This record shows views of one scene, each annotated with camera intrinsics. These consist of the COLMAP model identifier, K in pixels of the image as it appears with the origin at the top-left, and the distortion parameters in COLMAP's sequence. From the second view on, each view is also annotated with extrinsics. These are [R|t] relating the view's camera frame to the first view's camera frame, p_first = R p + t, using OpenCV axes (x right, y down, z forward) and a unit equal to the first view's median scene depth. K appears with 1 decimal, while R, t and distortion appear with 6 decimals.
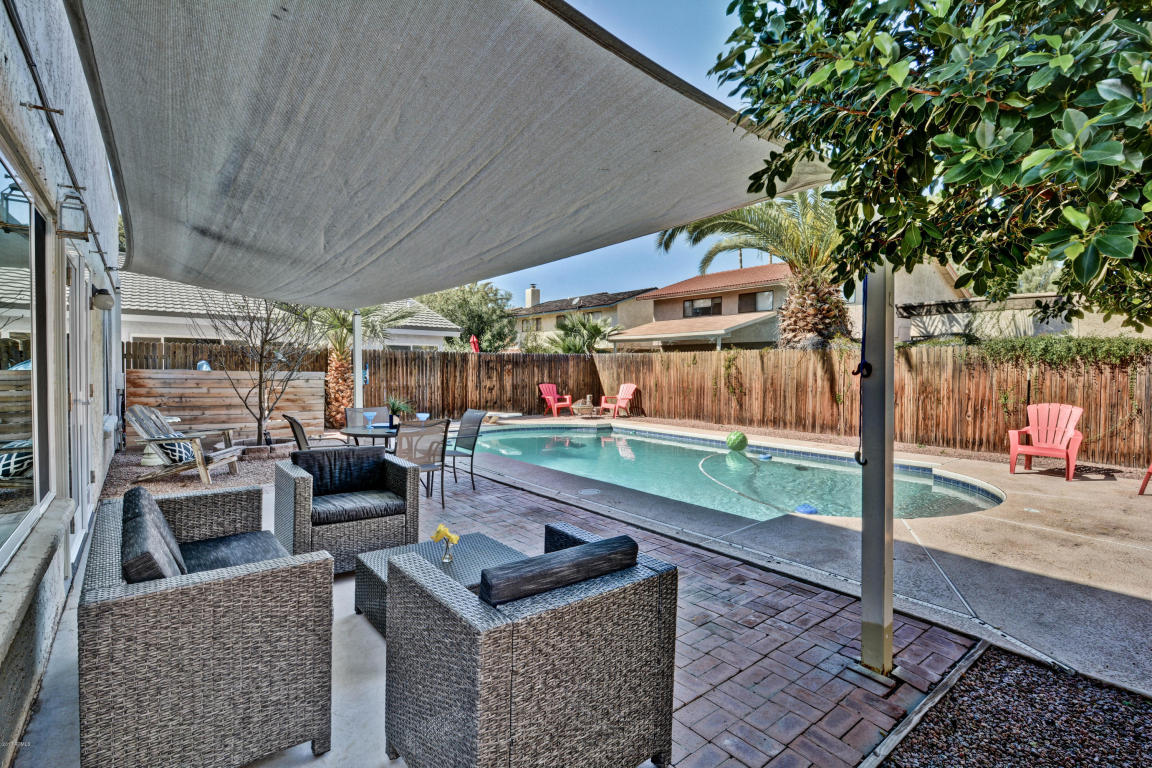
lens RADIAL K [[555.2, 0, 571.8], [0, 555.2, 380.8], [0, 0, 1]] dist [-0.001901, -0.005031]
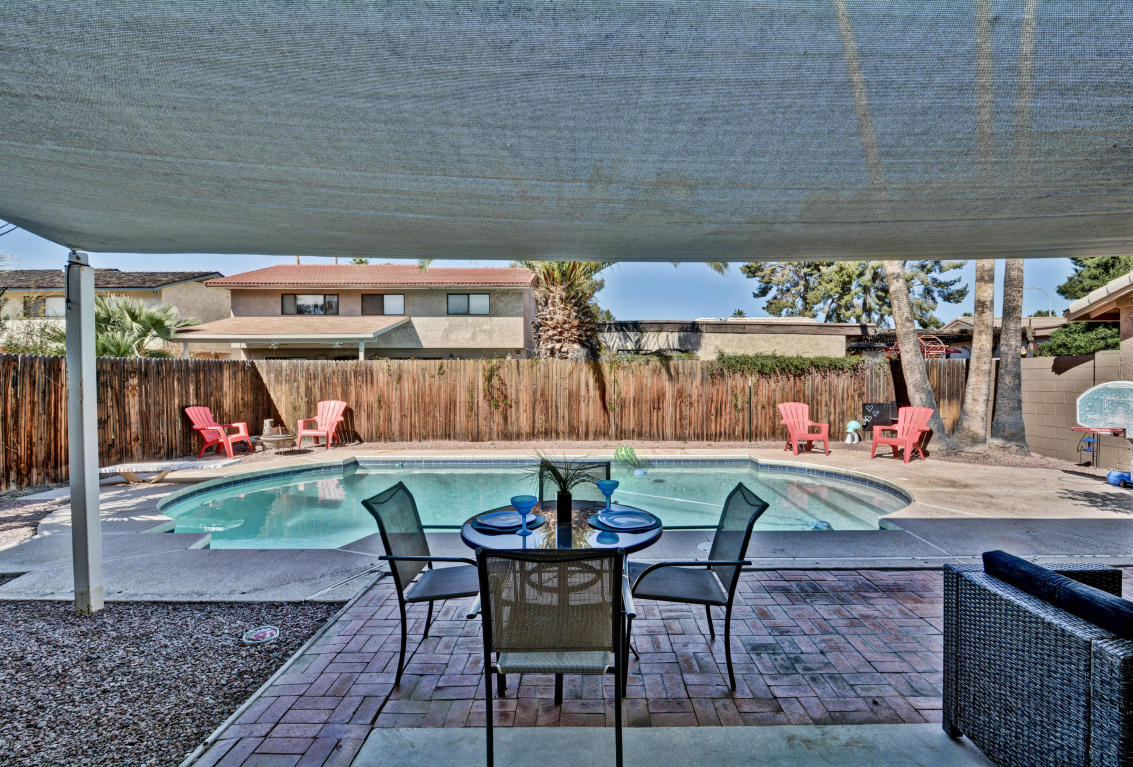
lens RADIAL K [[546.0, 0, 600.8], [0, 546.0, 377.7], [0, 0, 1]] dist [-0.001901, -0.005031]
pose [[0.607165, -0.013150, 0.794467, -0.328271], [0.024953, 0.999685, -0.002524, -0.018811], [-0.794184, 0.021356, 0.607302, 0.326543]]
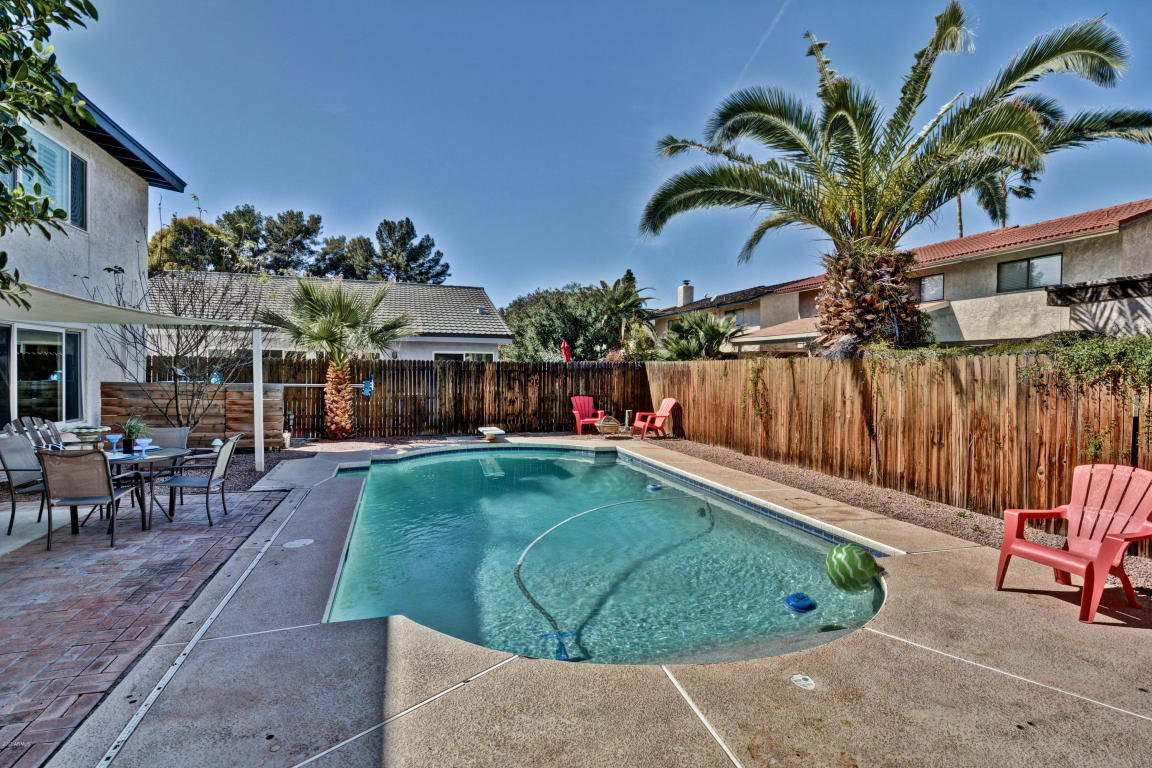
lens RADIAL K [[583.4, 0, 568.2], [0, 583.4, 376.1], [0, 0, 1]] dist [-0.011486, -0.001975]
pose [[0.927274, 0.005942, -0.374336, 0.357153], [-0.010952, 0.999877, -0.011257, -0.020405], [0.374223, 0.014539, 0.927225, 0.173980]]
